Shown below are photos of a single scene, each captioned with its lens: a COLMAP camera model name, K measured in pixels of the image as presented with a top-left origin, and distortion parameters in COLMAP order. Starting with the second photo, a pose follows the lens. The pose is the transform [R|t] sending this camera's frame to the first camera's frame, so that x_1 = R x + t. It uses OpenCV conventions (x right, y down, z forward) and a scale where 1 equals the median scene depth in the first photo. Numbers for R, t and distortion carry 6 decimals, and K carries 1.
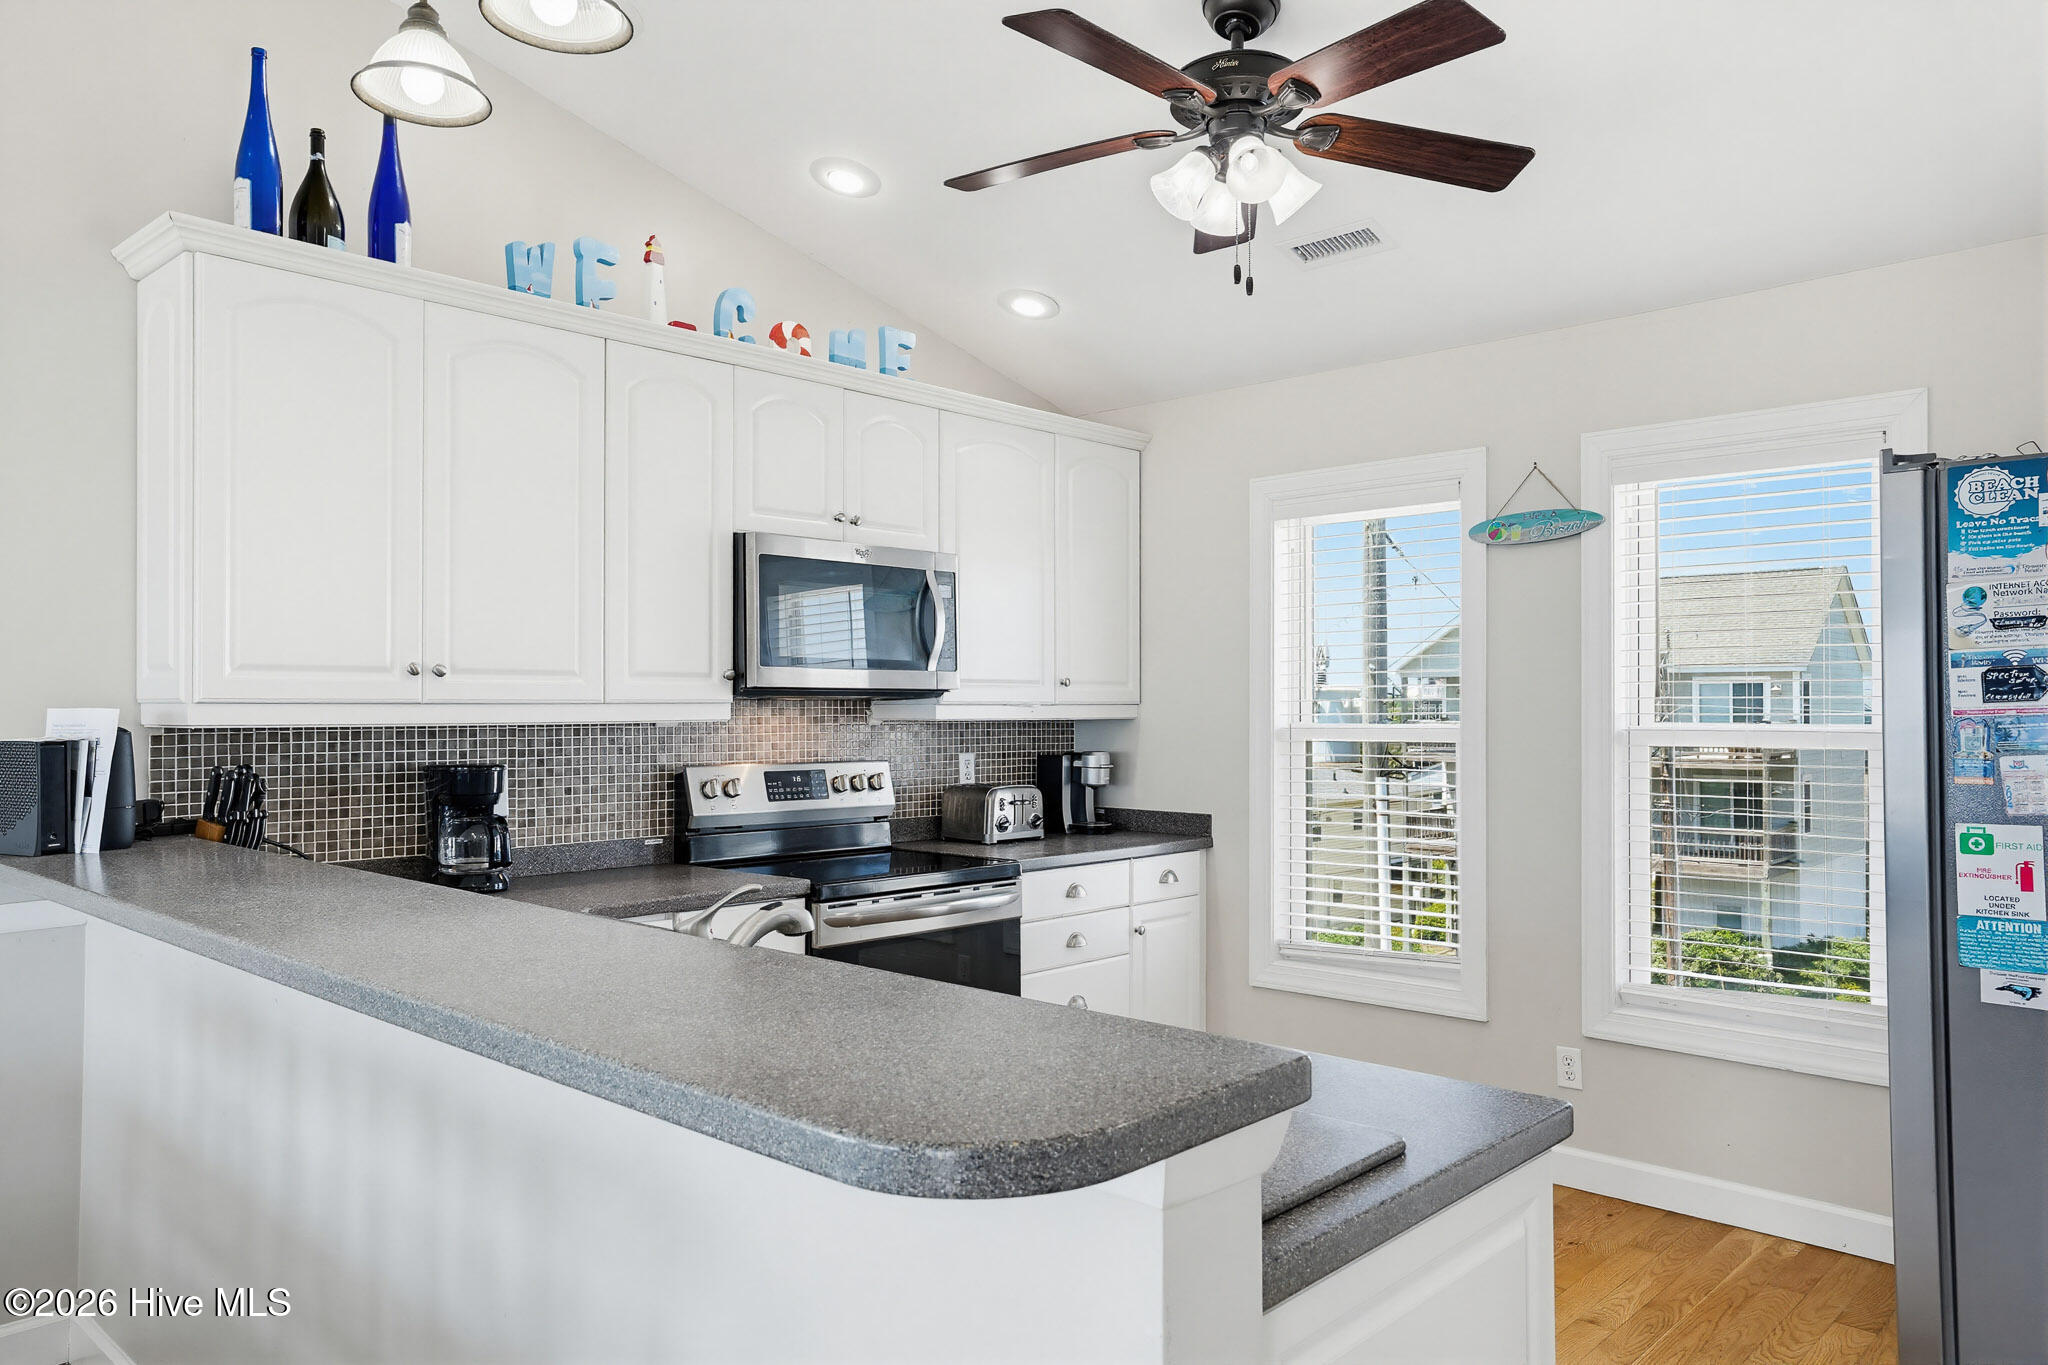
lens RADIAL K [[1405.3, 0, 1029.6], [0, 1405.3, 686.2], [0, 0, 1]] dist [0.001689, 0.007977]
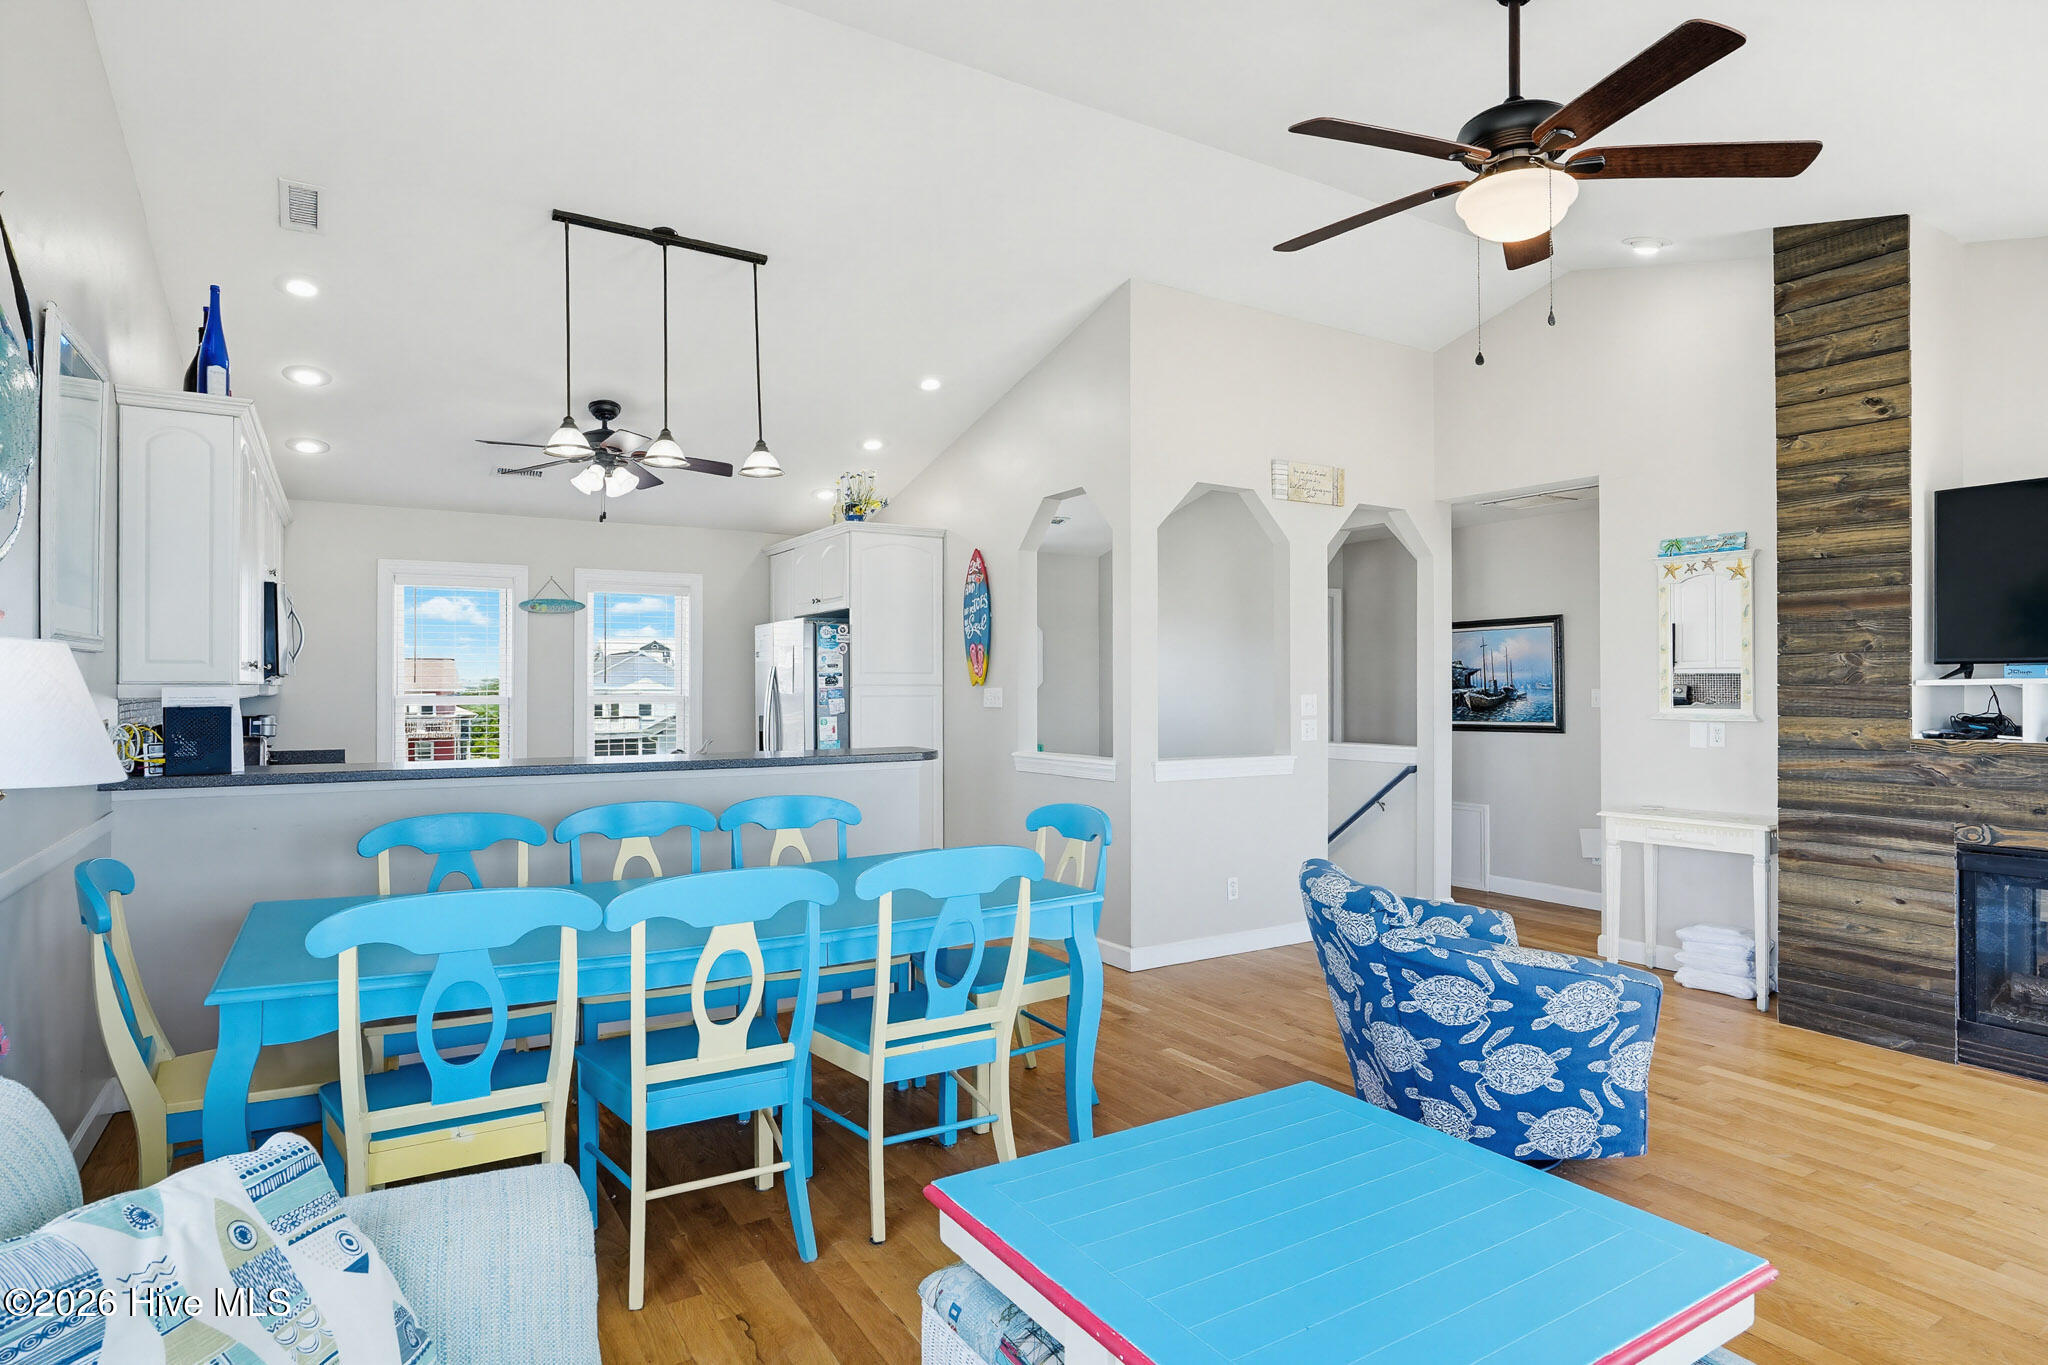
lens RADIAL K [[1115.9, 0, 1031.5], [0, 1115.9, 682.4], [0, 0, 1]] dist [-0.053368, 0.034216]
pose [[0.262324, 0.005315, 0.964965, -1.251119], [-0.014453, 0.999894, -0.001578, -0.000782], [-0.964872, -0.013533, 0.262373, -0.211677]]
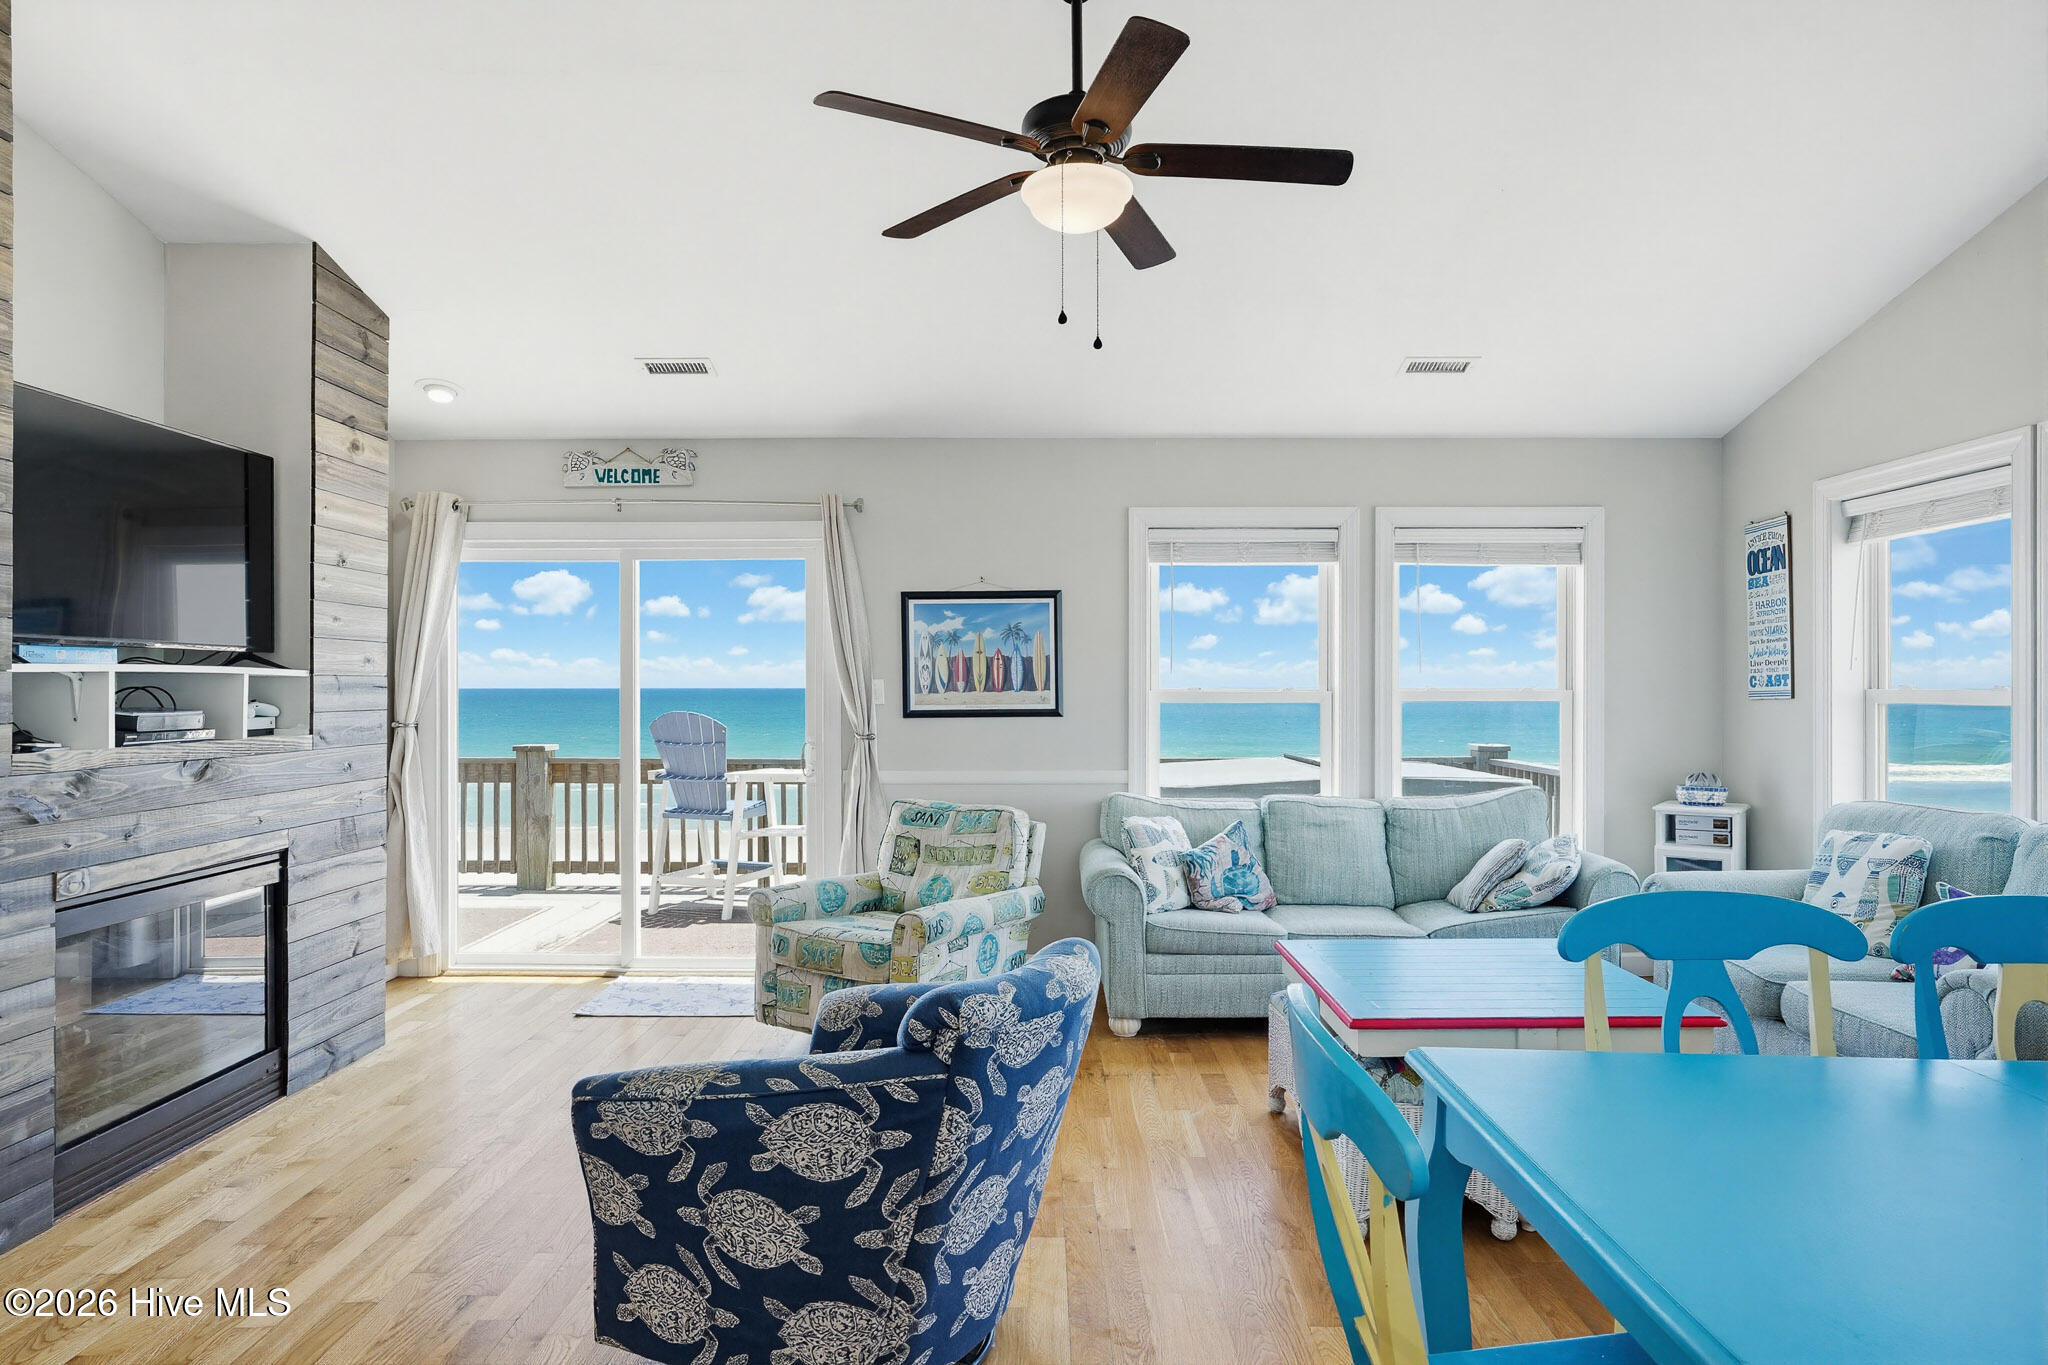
lens RADIAL K [[1221.3, 0, 1033.0], [0, 1221.3, 684.5], [0, 0, 1]] dist [-0.044106, 0.042520]
pose [[-0.734062, 0.000635, -0.679082, 0.092091], [0.011376, 0.999871, -0.011362, 0.012014], [0.678987, -0.016066, -0.733975, 0.240209]]
